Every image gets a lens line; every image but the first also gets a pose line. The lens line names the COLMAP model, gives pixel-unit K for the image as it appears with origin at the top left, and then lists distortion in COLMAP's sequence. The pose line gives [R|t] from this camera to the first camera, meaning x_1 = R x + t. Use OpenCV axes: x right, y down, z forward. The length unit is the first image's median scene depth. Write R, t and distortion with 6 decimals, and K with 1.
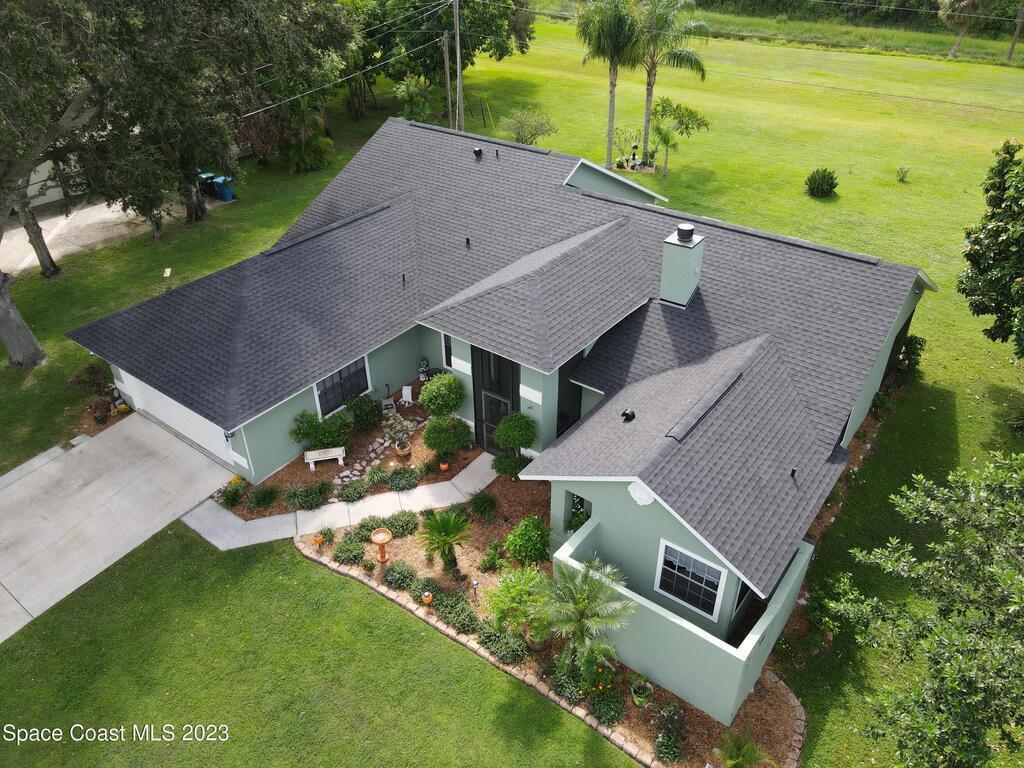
lens RADIAL K [[752.2, 0, 515.2], [0, 752.2, 382.9], [0, 0, 1]] dist [-0.009971, 0.058335]
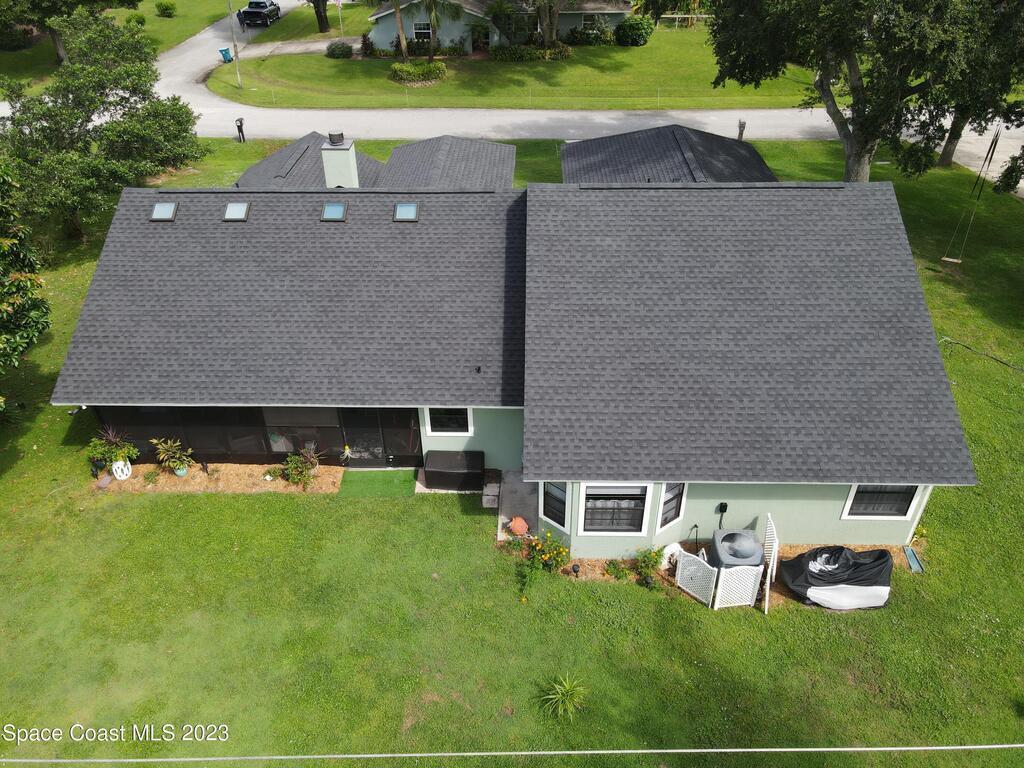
lens RADIAL K [[752.2, 0, 515.2], [0, 752.2, 382.9], [0, 0, 1]] dist [-0.009971, 0.058335]
pose [[-0.815256, 0.347442, -0.463295, 0.648116], [-0.310733, 0.412646, 0.856252, -1.076305], [0.488675, 0.842026, -0.228451, 1.690204]]
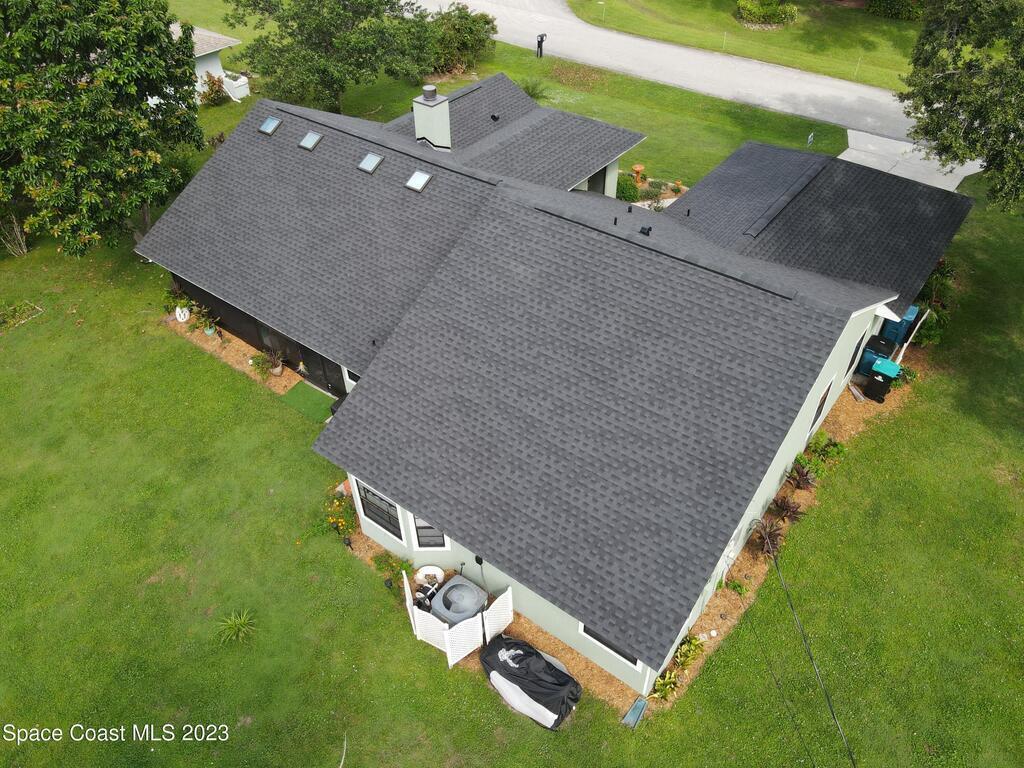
lens RADIAL K [[752.2, 0, 515.2], [0, 752.2, 382.9], [0, 0, 1]] dist [-0.009971, 0.058335]
pose [[-0.999823, 0.010496, 0.015586, 0.074085], [0.017680, 0.244575, 0.969469, -1.235968], [0.006364, 0.969574, -0.244718, 1.742448]]
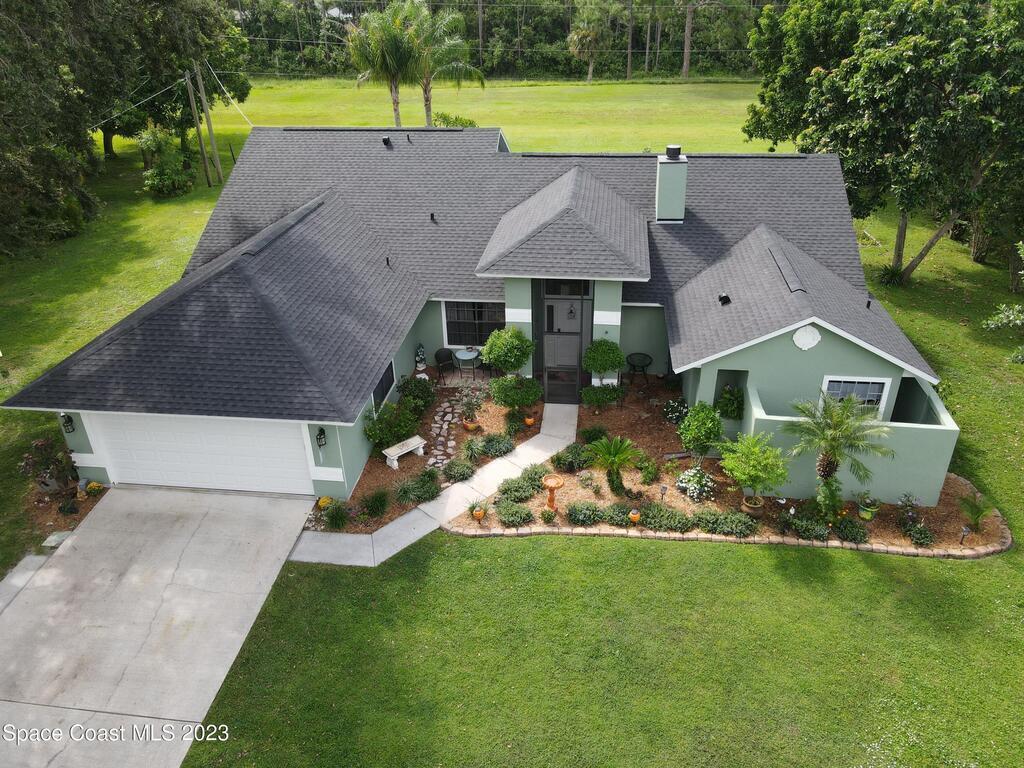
lens RADIAL K [[752.2, 0, 515.2], [0, 752.2, 382.9], [0, 0, 1]] dist [-0.009971, 0.058335]
pose [[0.867280, -0.246824, 0.432323, -0.542482], [0.287985, 0.957124, -0.031277, 0.094326], [-0.406067, 0.151629, 0.901176, 0.145072]]
